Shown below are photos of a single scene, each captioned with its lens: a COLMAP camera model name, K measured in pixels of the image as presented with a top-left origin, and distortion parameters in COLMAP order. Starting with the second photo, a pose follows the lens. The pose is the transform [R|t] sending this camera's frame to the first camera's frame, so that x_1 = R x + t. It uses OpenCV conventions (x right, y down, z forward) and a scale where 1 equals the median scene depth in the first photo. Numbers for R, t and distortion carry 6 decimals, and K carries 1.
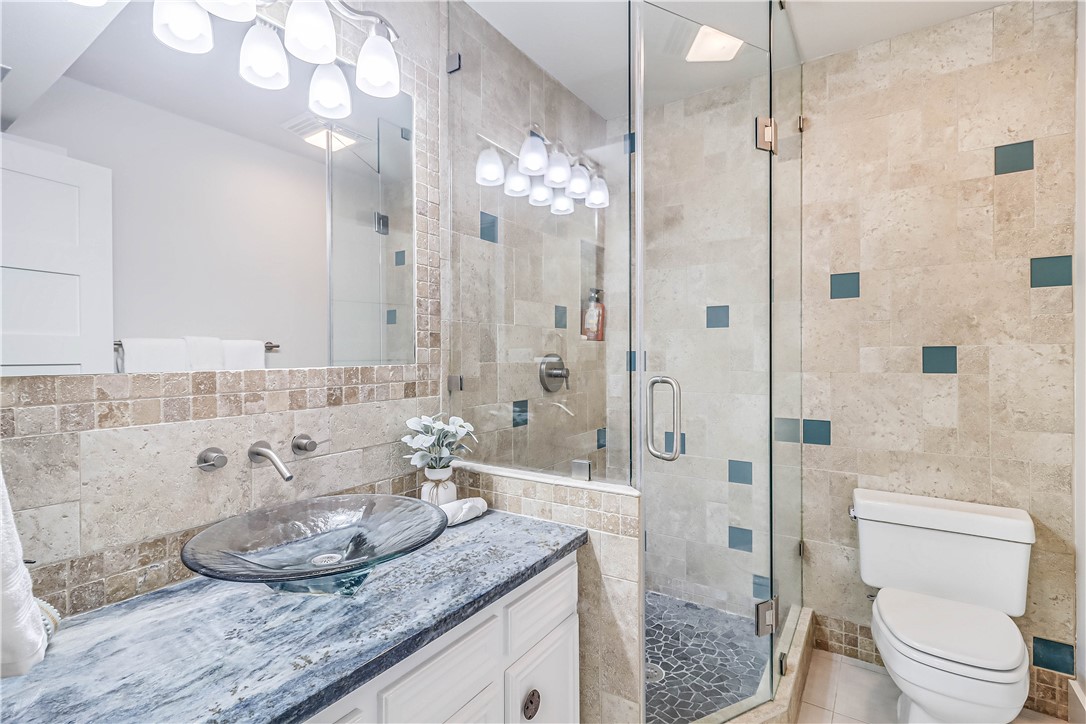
lens RADIAL K [[504.3, 0, 539.9], [0, 504.3, 343.1], [0, 0, 1]] dist [-0.001065, -0.000109]
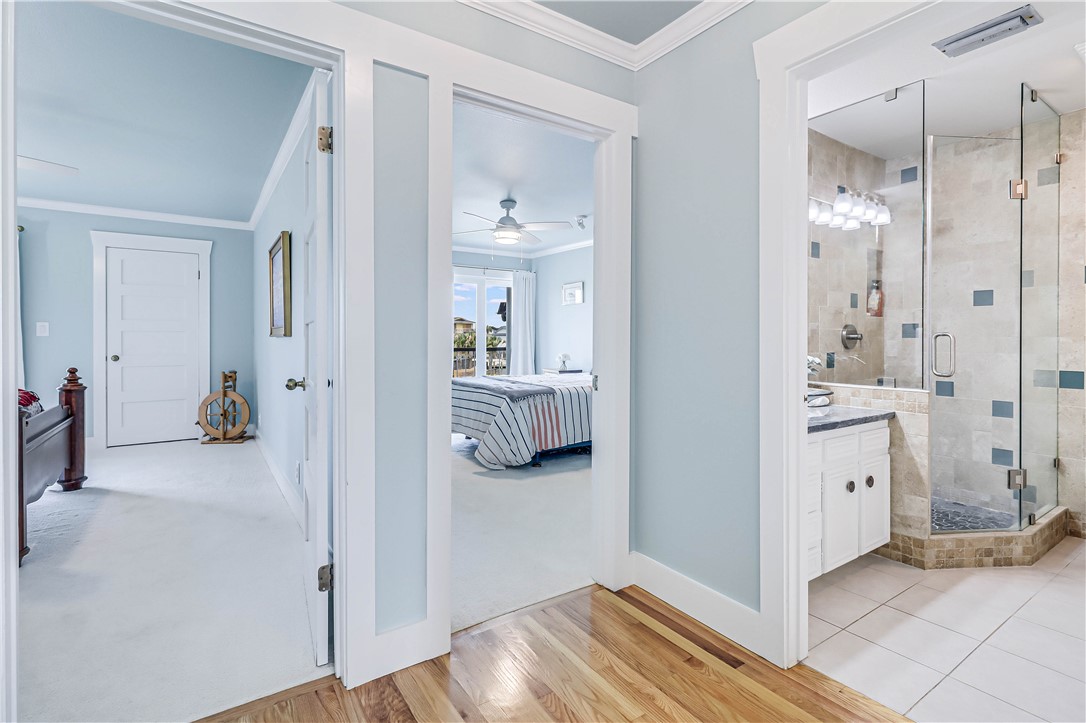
lens RADIAL K [[510.0, 0, 539.8], [0, 510.0, 332.4], [0, 0, 1]] dist [0.000648, -0.000702]
pose [[0.925808, 0.001959, -0.377990, -0.257658], [0.002192, 0.999942, 0.010553, 0.026102], [0.377989, -0.010599, 0.925750, -0.796097]]
